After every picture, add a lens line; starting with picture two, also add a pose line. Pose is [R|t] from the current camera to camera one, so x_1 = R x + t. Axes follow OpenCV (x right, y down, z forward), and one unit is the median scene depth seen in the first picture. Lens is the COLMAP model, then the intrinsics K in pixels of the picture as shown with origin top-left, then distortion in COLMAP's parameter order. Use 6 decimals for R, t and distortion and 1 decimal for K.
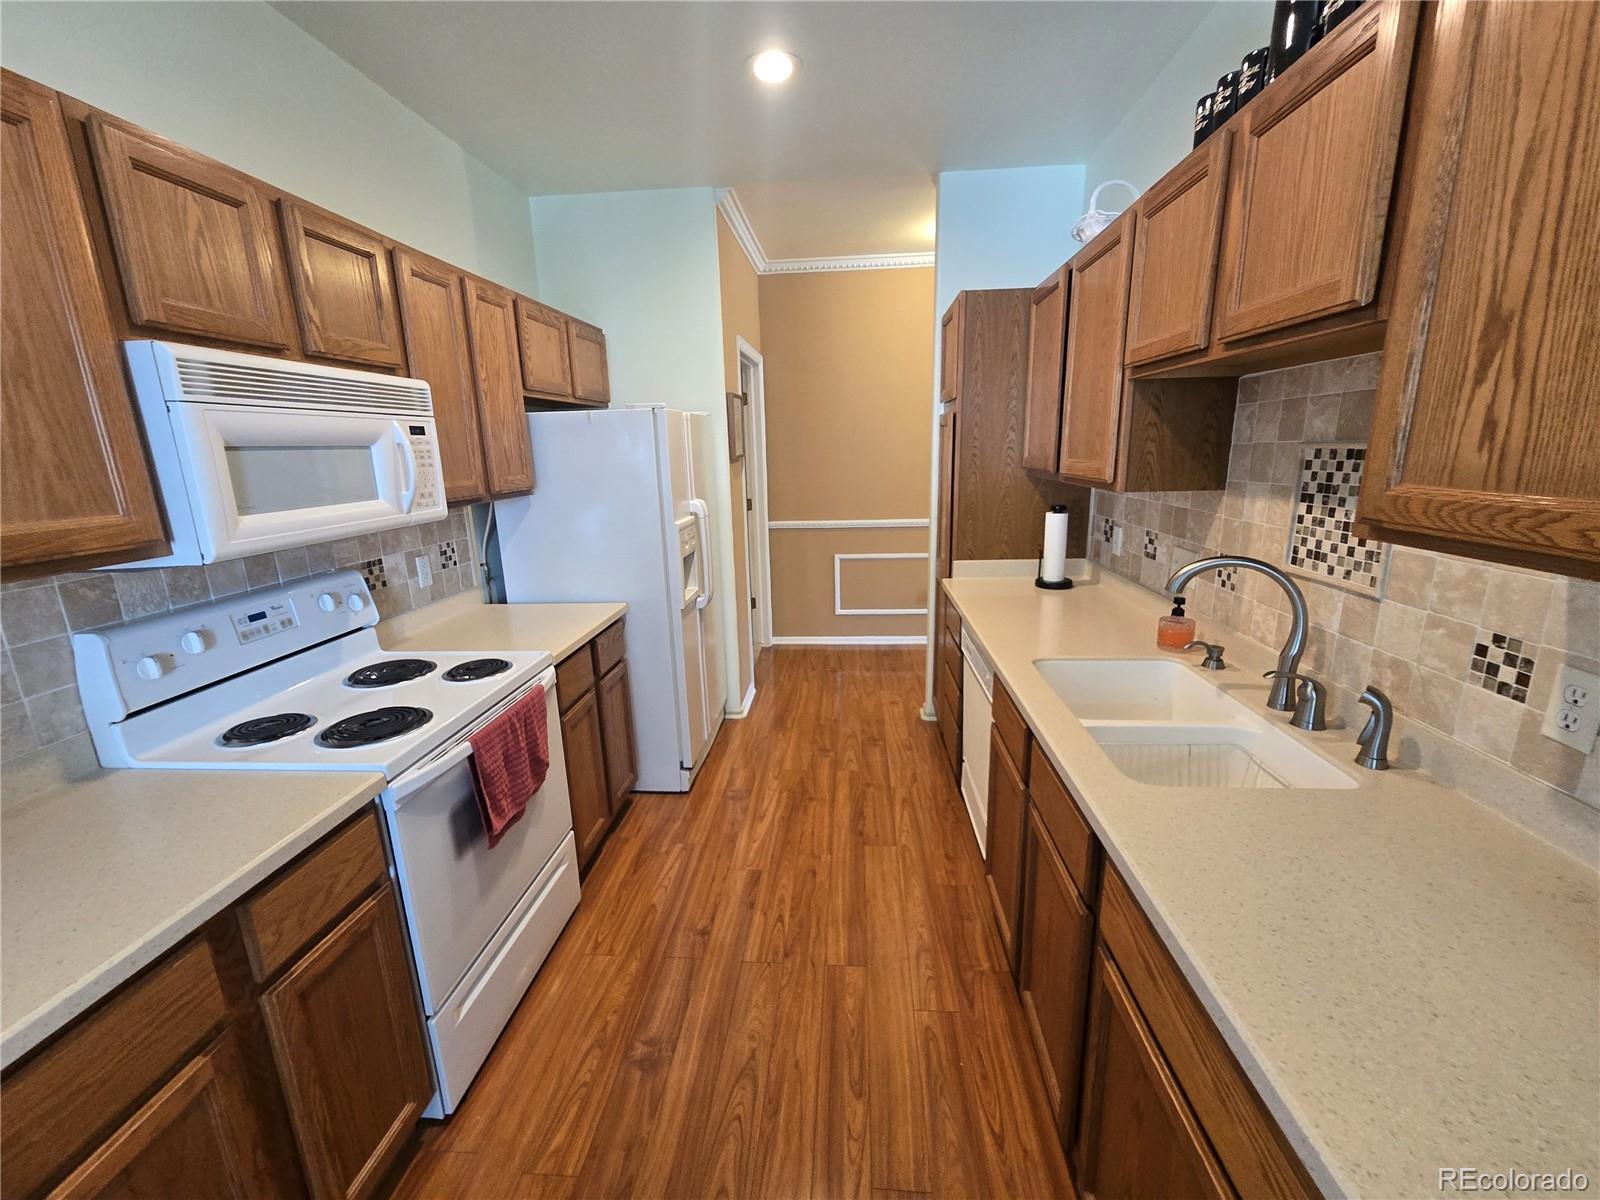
lens RADIAL K [[663.2, 0, 797.3], [0, 663.2, 603.7], [0, 0, 1]] dist [-0.000366, 0.003341]
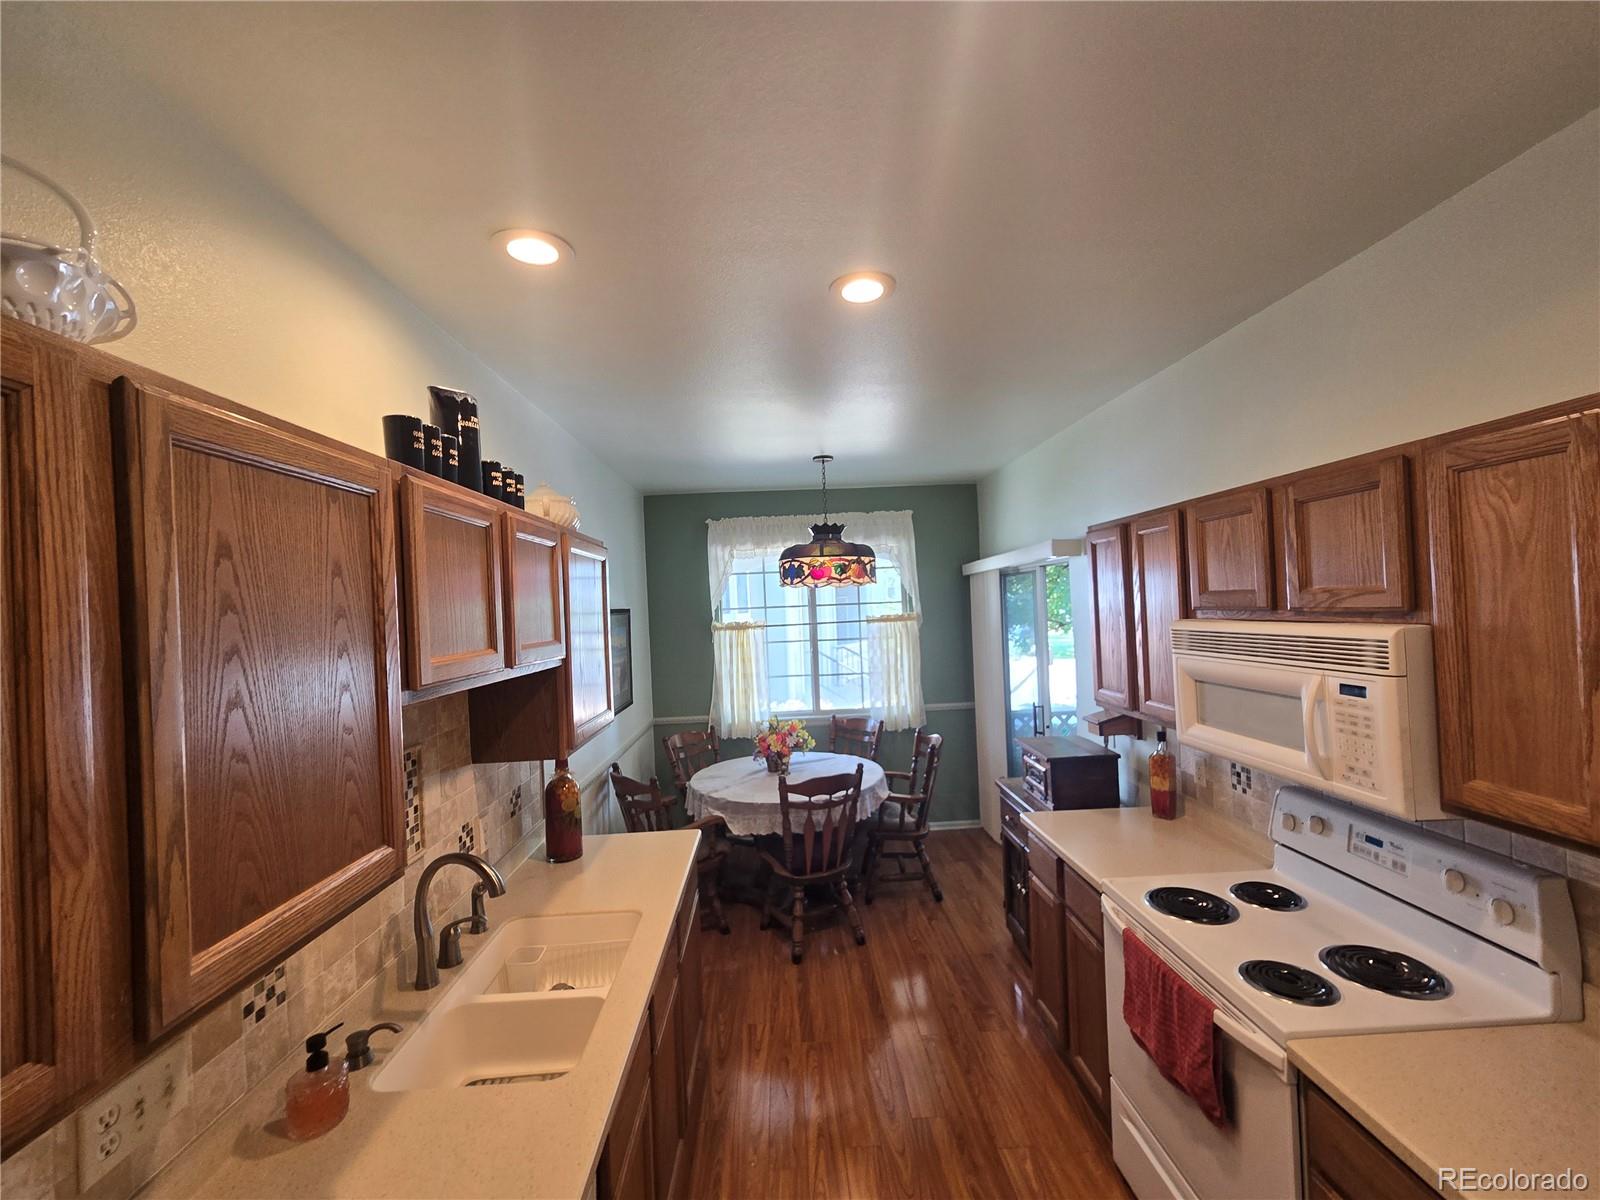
lens RADIAL K [[663.2, 0, 797.3], [0, 663.2, 603.7], [0, 0, 1]] dist [-0.000366, 0.003341]
pose [[-0.991122, 0.068240, -0.114106, 0.181380], [0.040338, 0.972120, 0.230990, -0.613244], [0.126688, 0.224337, -0.966242, 1.780203]]
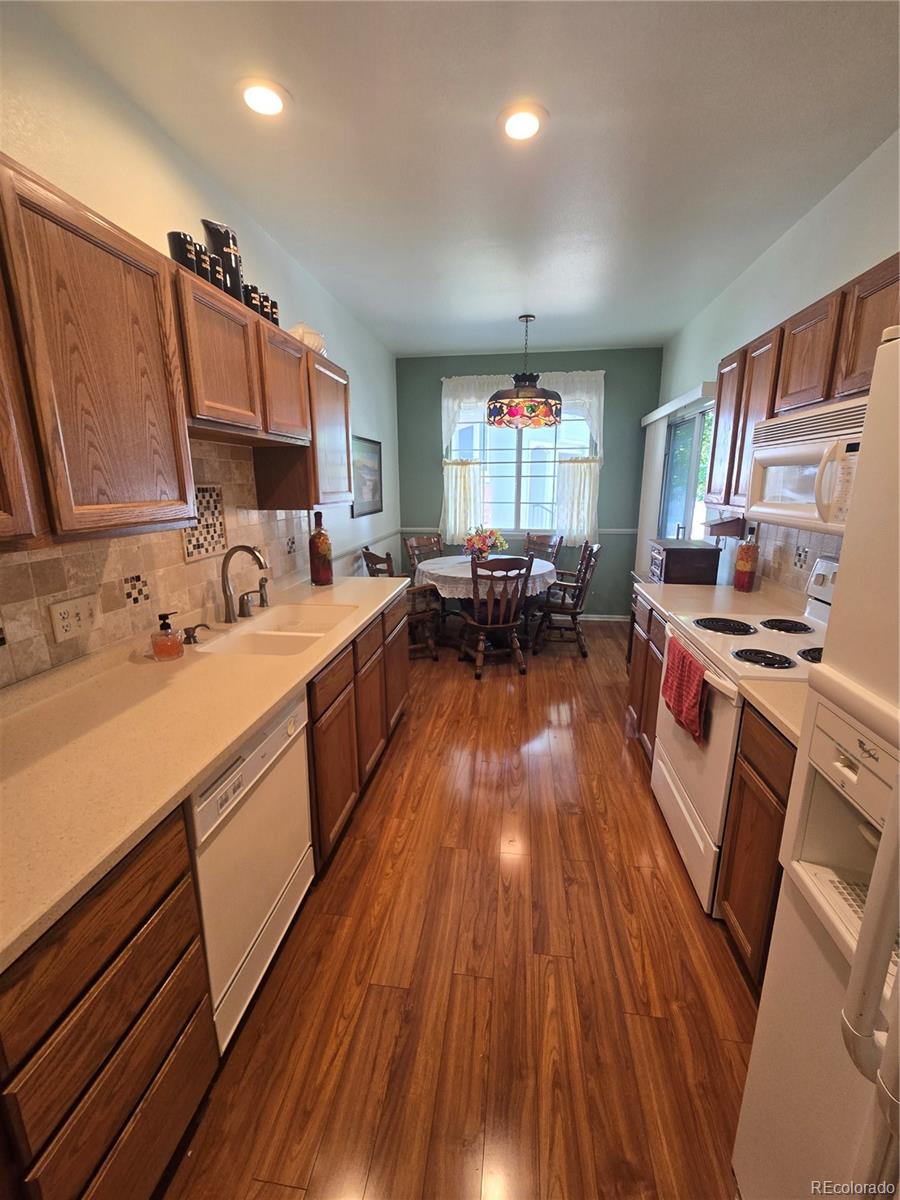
lens RADIAL K [[497.4, 0, 444.7], [0, 497.4, 597.8], [0, 0, 1]] dist [-0.000366, 0.003341]
pose [[-0.997383, 0.015224, 0.070677, 0.015204], [0.045292, 0.893546, 0.446681, -0.459643], [-0.056352, 0.448713, -0.891898, 1.964988]]
